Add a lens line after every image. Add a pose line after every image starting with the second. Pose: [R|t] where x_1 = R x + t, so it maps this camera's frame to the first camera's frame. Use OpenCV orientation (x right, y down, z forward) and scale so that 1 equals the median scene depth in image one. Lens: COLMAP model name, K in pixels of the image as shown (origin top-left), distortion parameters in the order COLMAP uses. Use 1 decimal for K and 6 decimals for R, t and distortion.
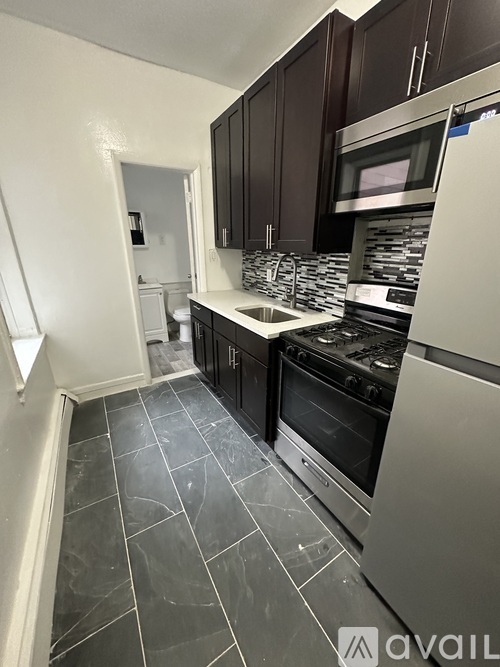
lens RADIAL K [[263.6, 0, 250.5], [0, 263.6, 334.1], [0, 0, 1]] dist [-0.002389, -0.000043]
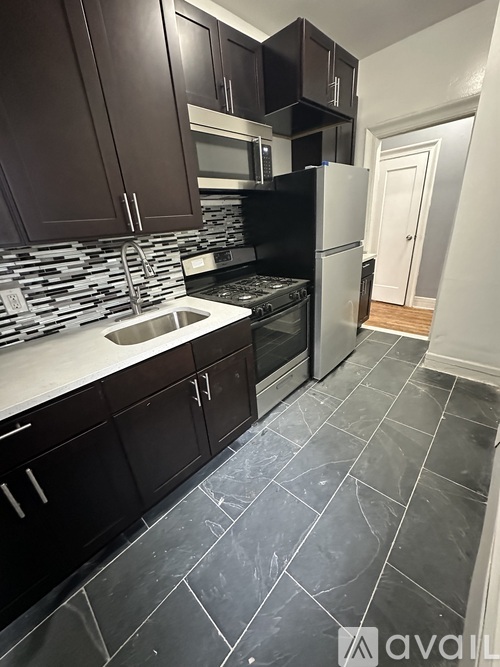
lens RADIAL K [[263.6, 0, 249.0], [0, 263.6, 333.9], [0, 0, 1]] dist [-0.002389, -0.000043]
pose [[-0.263524, -0.361970, 0.894166, -0.687159], [0.393476, 0.805981, 0.442235, -0.294818], [-0.880756, 0.468373, -0.069968, 0.912882]]
